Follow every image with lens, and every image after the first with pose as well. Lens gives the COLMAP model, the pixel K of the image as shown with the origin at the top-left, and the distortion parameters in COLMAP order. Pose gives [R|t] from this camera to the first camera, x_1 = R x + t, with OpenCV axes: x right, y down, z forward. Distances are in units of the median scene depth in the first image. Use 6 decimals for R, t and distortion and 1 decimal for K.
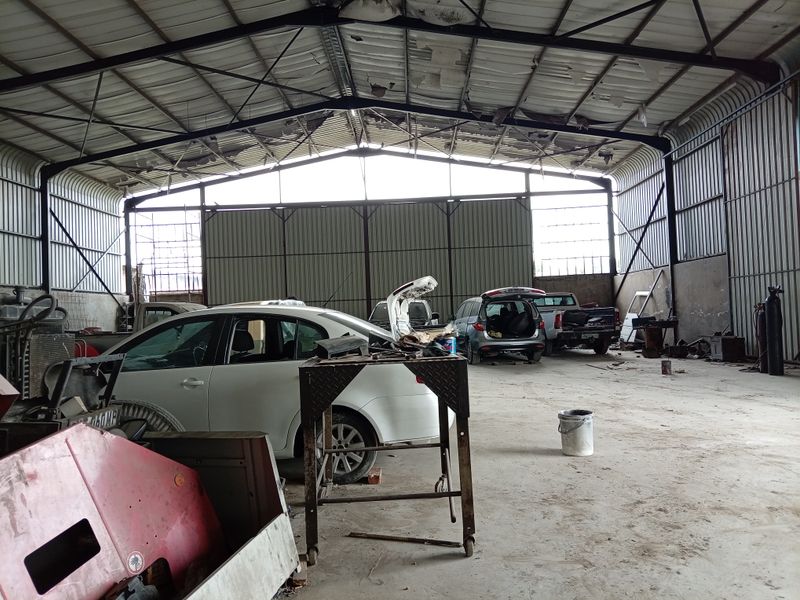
lens RADIAL K [[586.8, 0, 400.0], [0, 586.8, 300.0], [0, 0, 1]] dist [-0.002376, 0.001152]
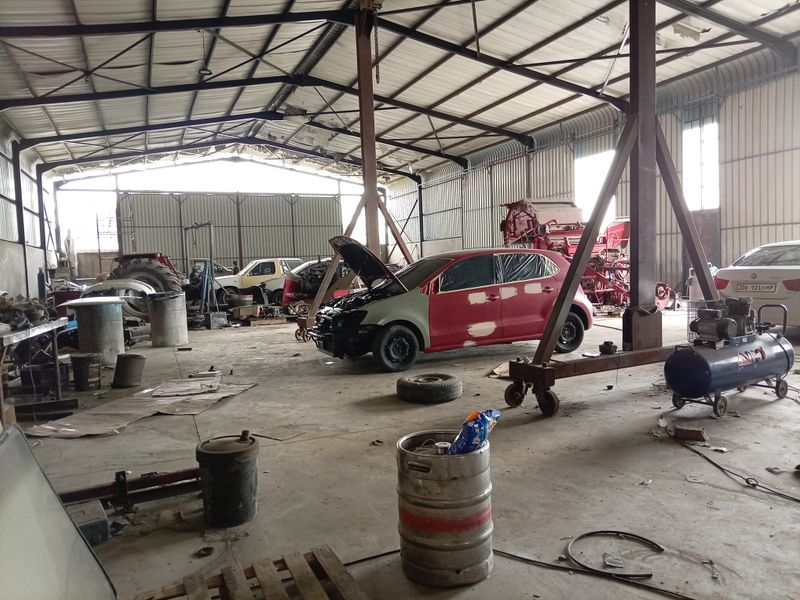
lens RADIAL K [[586.8, 0, 400.0], [0, 586.8, 300.0], [0, 0, 1]] dist [-0.002376, 0.001152]
pose [[0.902296, -0.020347, 0.430637, -0.345525], [-0.008802, 0.997808, 0.065588, 0.004342], [-0.431028, -0.062970, 0.900139, -0.574392]]
